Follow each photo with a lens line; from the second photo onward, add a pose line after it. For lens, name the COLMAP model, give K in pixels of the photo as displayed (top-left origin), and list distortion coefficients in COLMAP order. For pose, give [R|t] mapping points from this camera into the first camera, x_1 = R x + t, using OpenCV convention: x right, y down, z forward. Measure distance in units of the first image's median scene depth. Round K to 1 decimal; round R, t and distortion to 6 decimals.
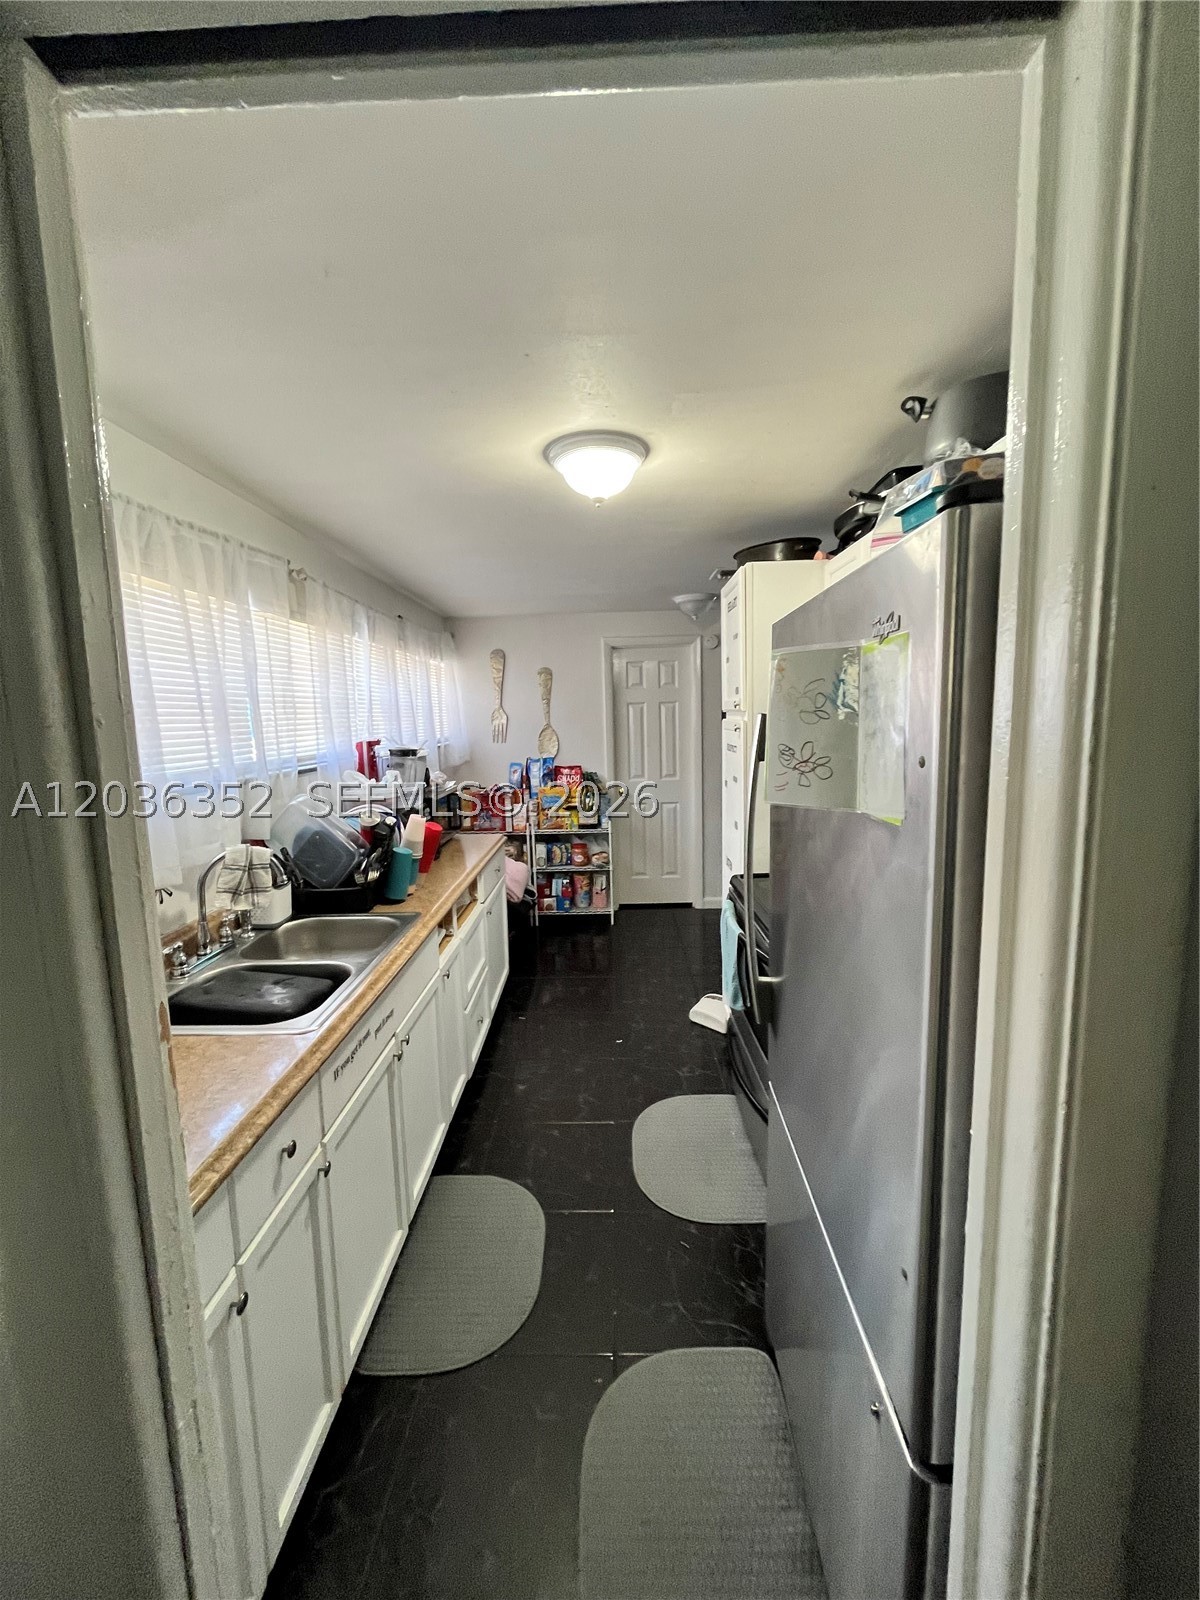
lens RADIAL K [[646.4, 0, 595.4], [0, 646.4, 797.3], [0, 0, 1]] dist [-0.004049, 0.000413]
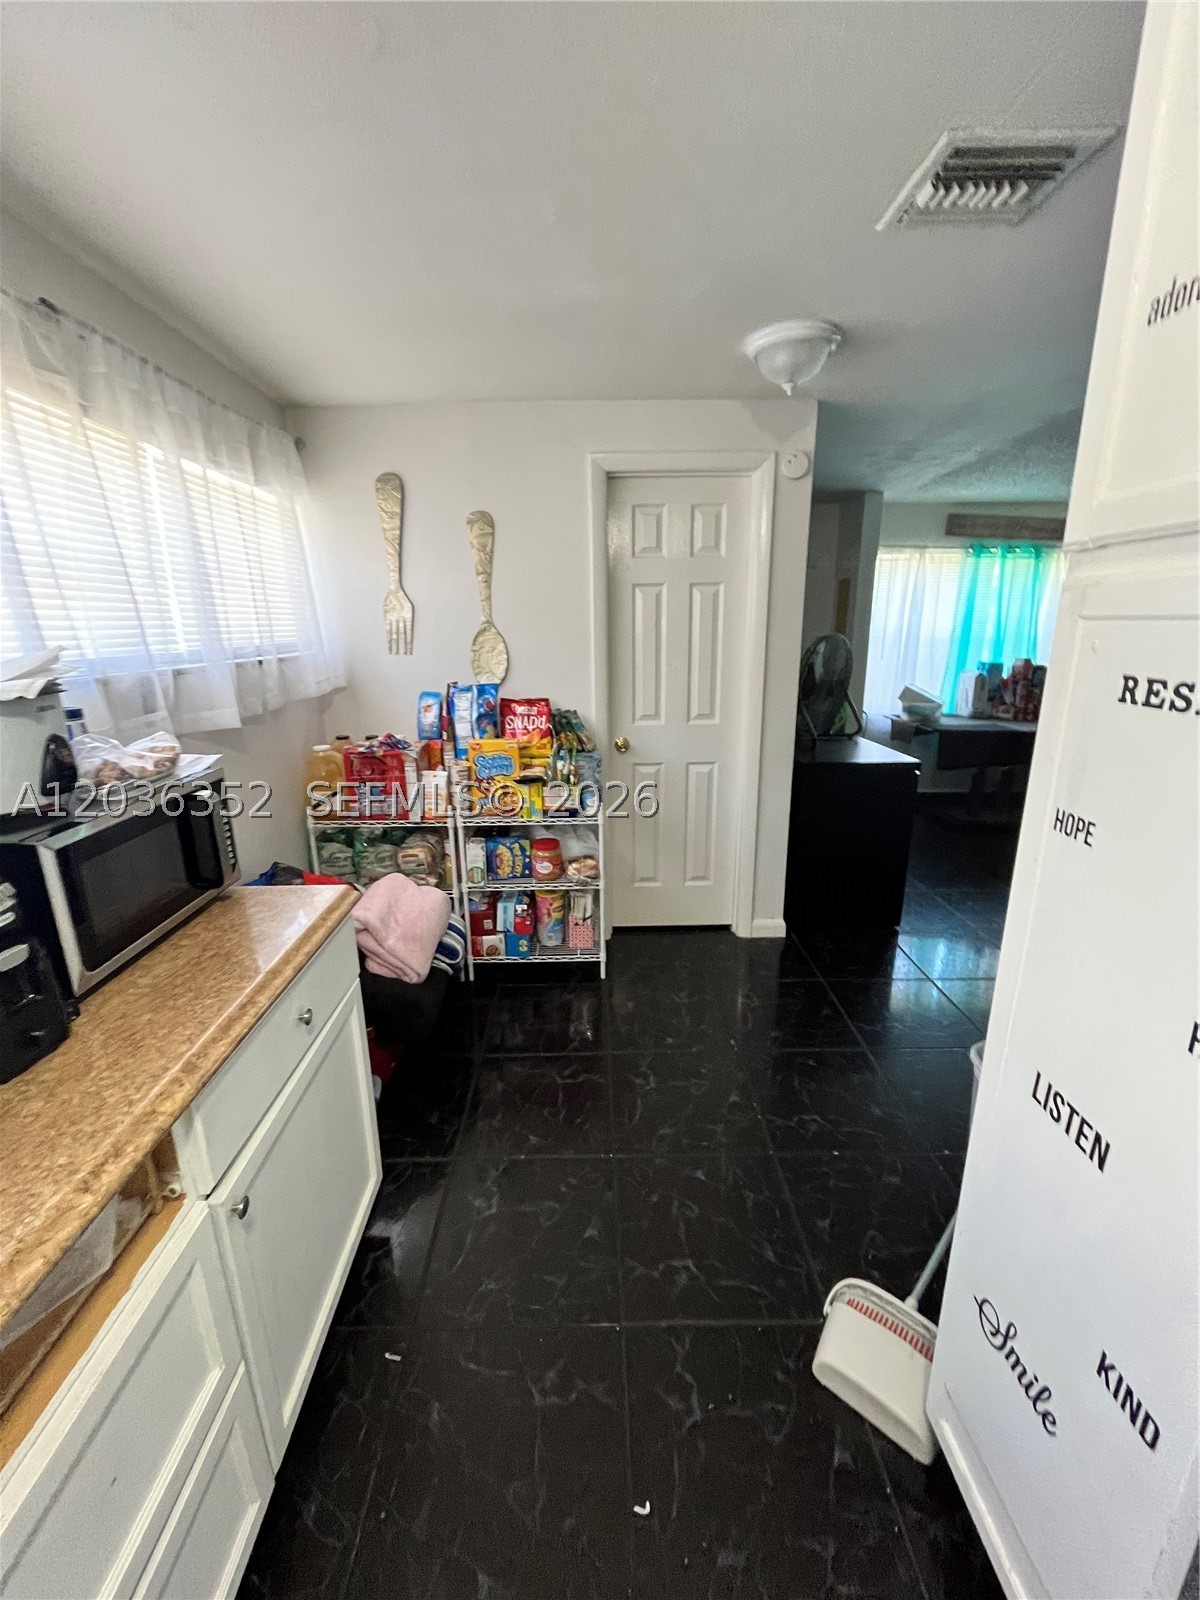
lens RADIAL K [[646.4, 0, 595.4], [0, 646.4, 797.3], [0, 0, 1]] dist [-0.004049, 0.000413]
pose [[0.999265, 0.004558, 0.038049, -0.002970], [-0.009612, 0.990973, 0.133717, -0.040638], [-0.037096, -0.133985, 0.990289, 0.450830]]
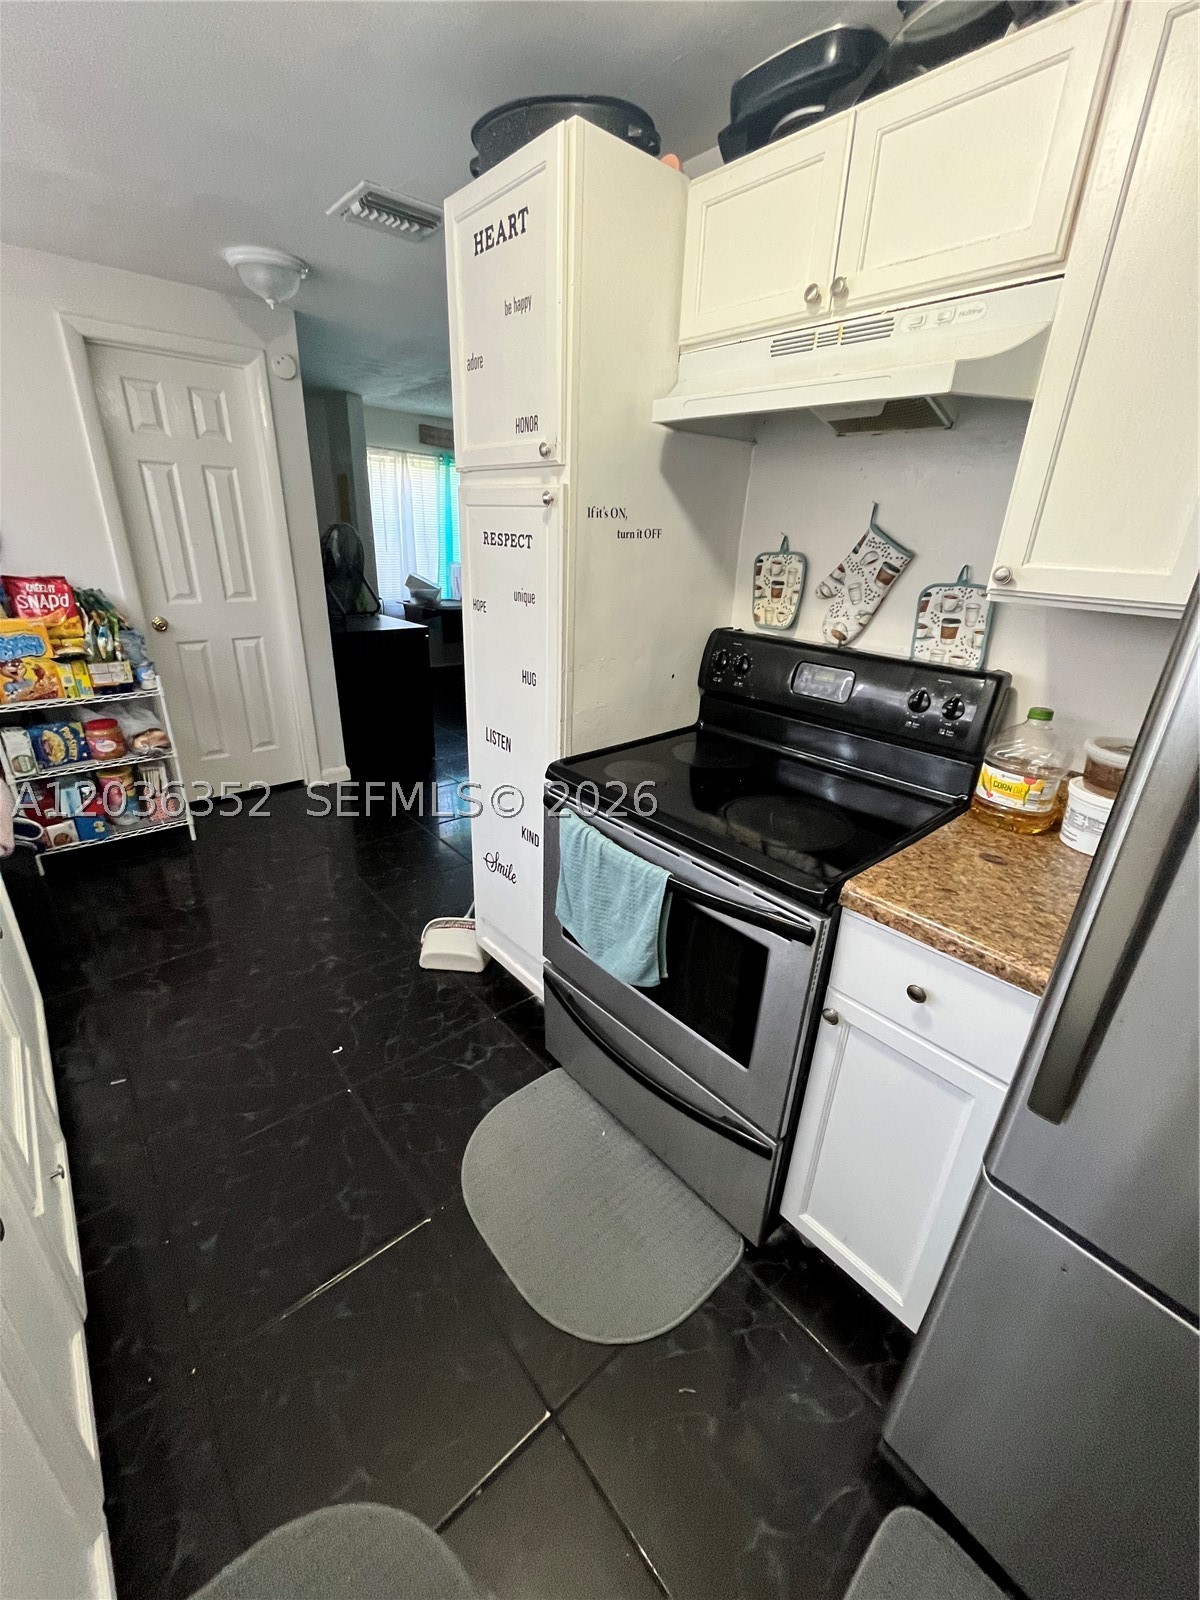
lens RADIAL K [[646.4, 0, 595.4], [0, 646.4, 797.3], [0, 0, 1]] dist [-0.004049, 0.000413]
pose [[0.739583, -0.206496, 0.640606, -0.080109], [0.028336, 0.960483, 0.276893, -0.008190], [-0.672469, -0.186634, 0.716208, 0.287356]]
